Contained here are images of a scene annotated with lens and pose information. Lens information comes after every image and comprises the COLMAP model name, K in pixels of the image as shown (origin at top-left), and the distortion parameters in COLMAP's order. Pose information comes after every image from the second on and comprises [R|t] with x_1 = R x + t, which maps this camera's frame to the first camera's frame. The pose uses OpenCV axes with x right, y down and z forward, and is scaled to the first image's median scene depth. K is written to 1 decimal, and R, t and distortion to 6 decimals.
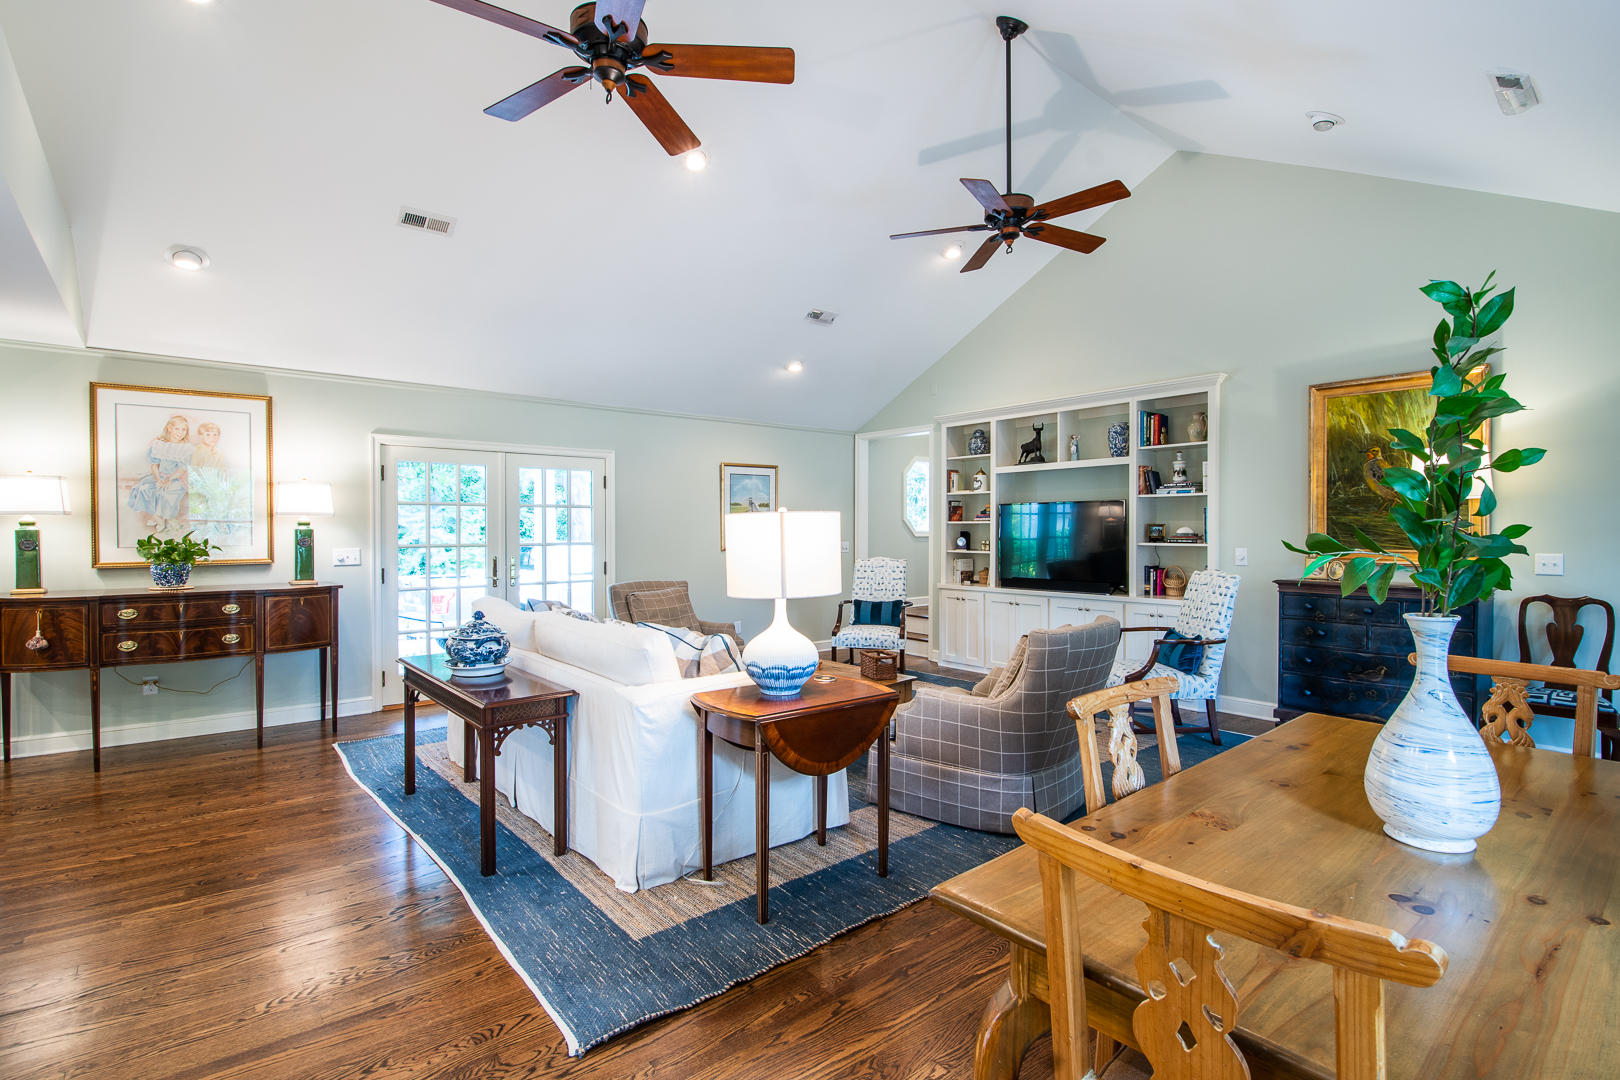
lens RADIAL K [[770.9, 0, 821.1], [0, 770.9, 536.2], [0, 0, 1]] dist [0.003343, -0.012628]
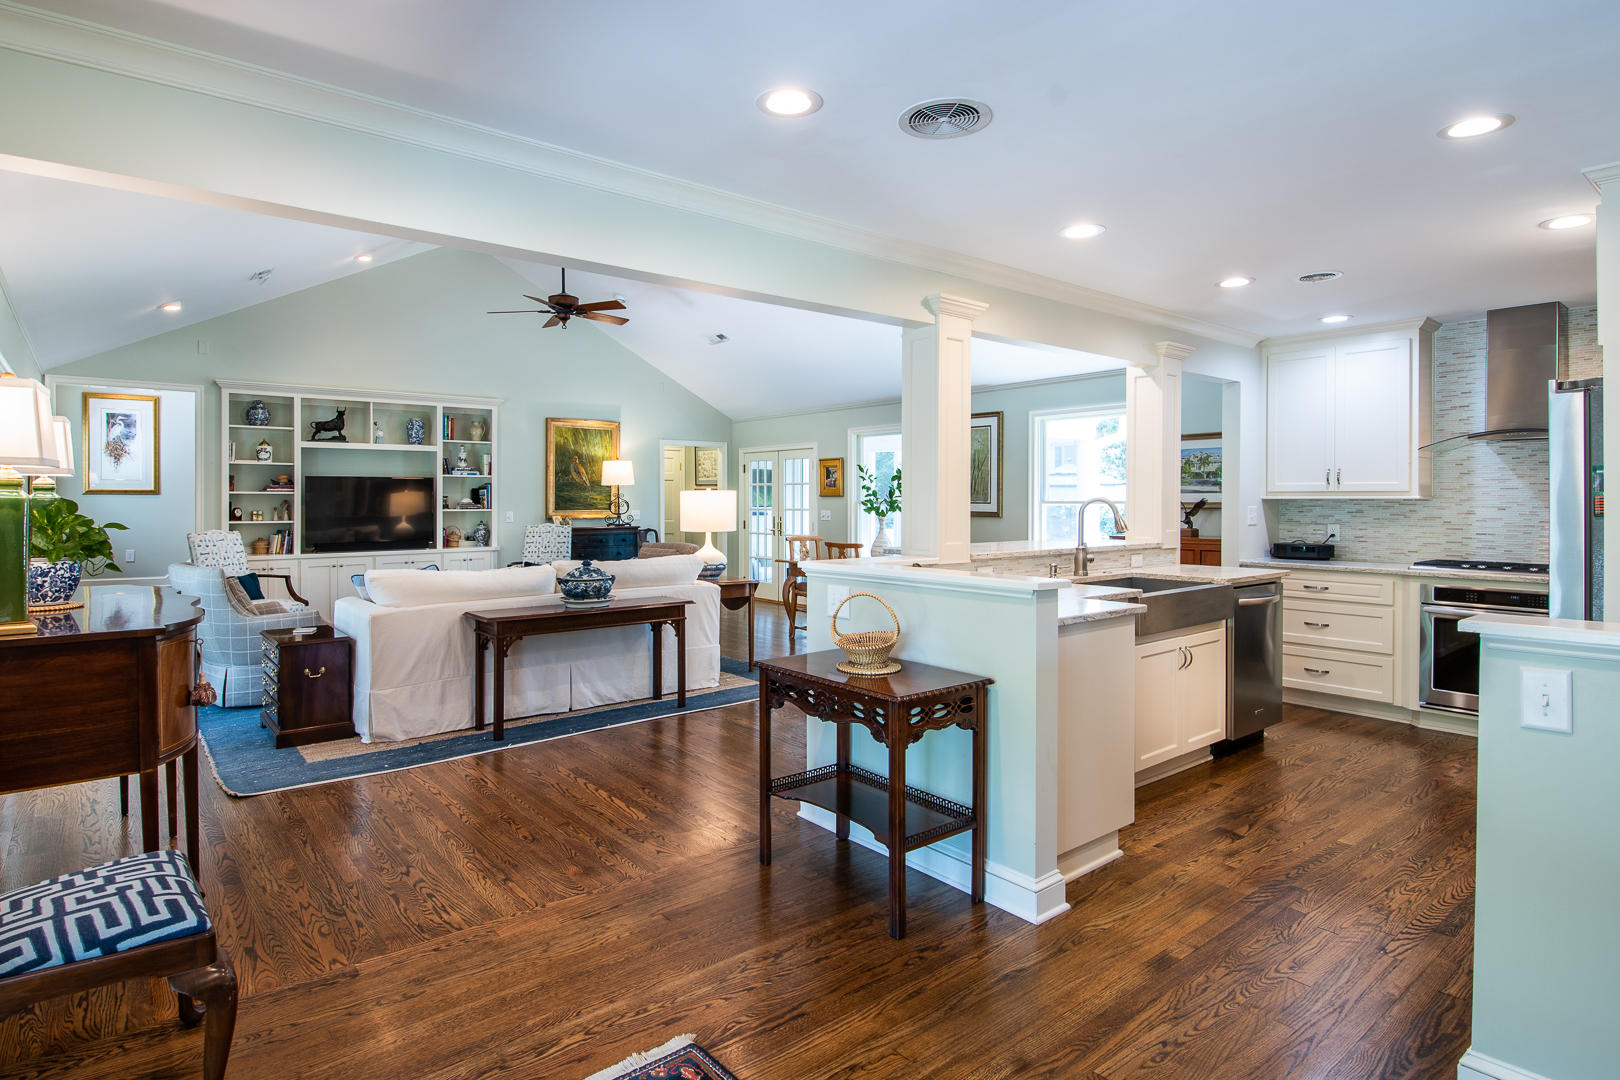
lens RADIAL K [[864.8, 0, 772.5], [0, 864.8, 505.3], [0, 0, 1]] dist [0.011313, -0.020662]
pose [[0.028300, -0.005410, 0.999585, -1.391056], [0.009564, 0.999941, 0.005141, -0.001165], [-0.999554, 0.009414, 0.028350, 0.458016]]
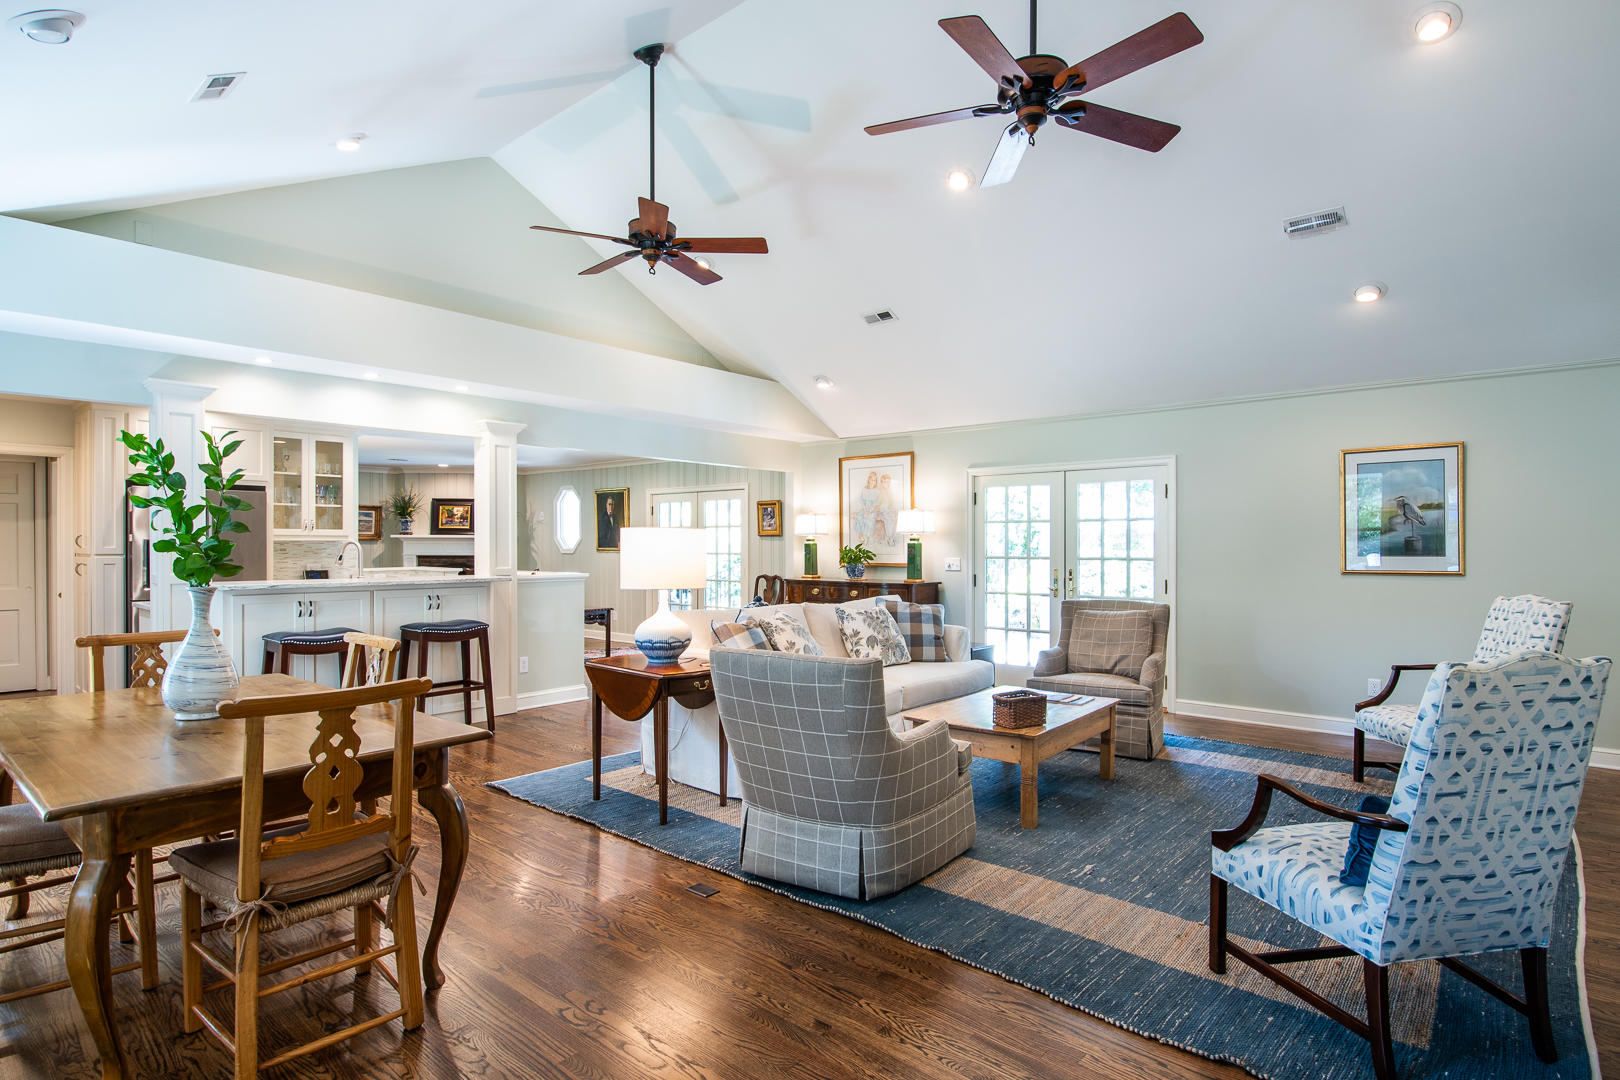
lens RADIAL K [[805.7, 0, 818.1], [0, 805.7, 546.1], [0, 0, 1]] dist [0.008436, -0.015027]
pose [[0.173180, 0.002611, -0.984887, 0.803364], [-0.011737, 0.999931, 0.000588, -0.002141], [0.984820, 0.011458, 0.173198, 0.603845]]
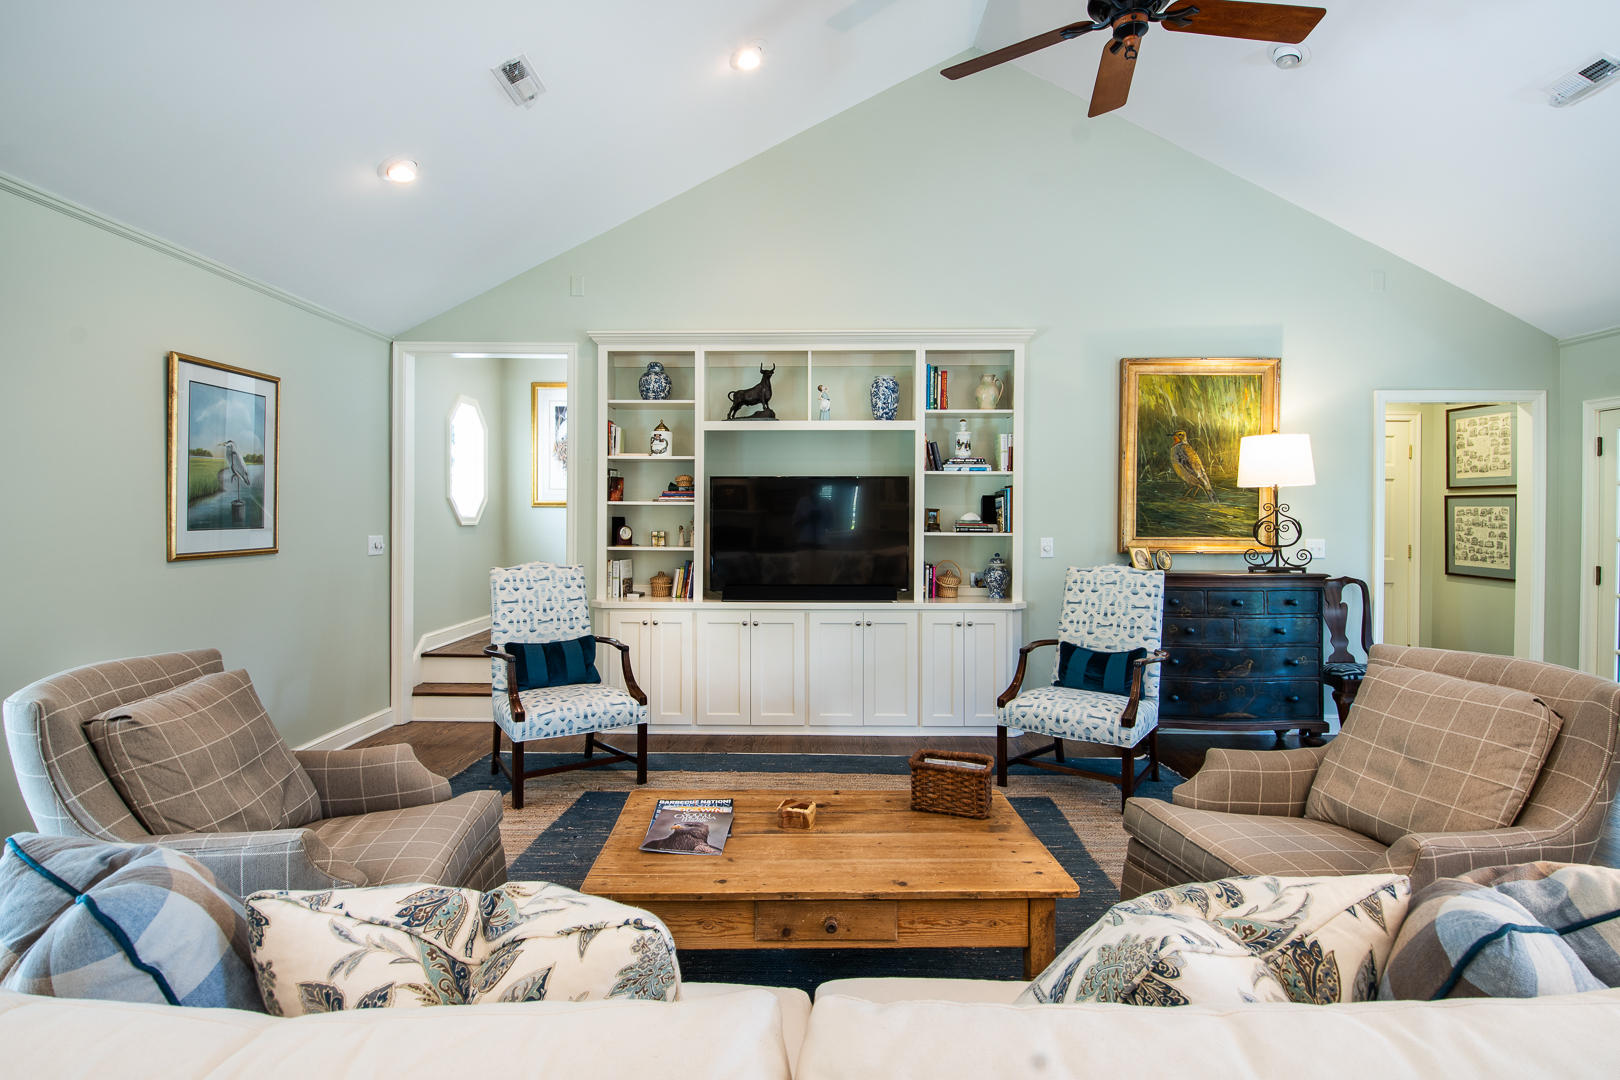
lens RADIAL K [[805.7, 0, 798.6], [0, 805.7, 523.2], [0, 0, 1]] dist [0.008436, -0.015027]
pose [[0.658661, -0.003414, 0.752432, -0.358753], [0.001732, 0.999994, 0.003021, -0.003897], [-0.752438, -0.000686, 0.658663, 0.695032]]
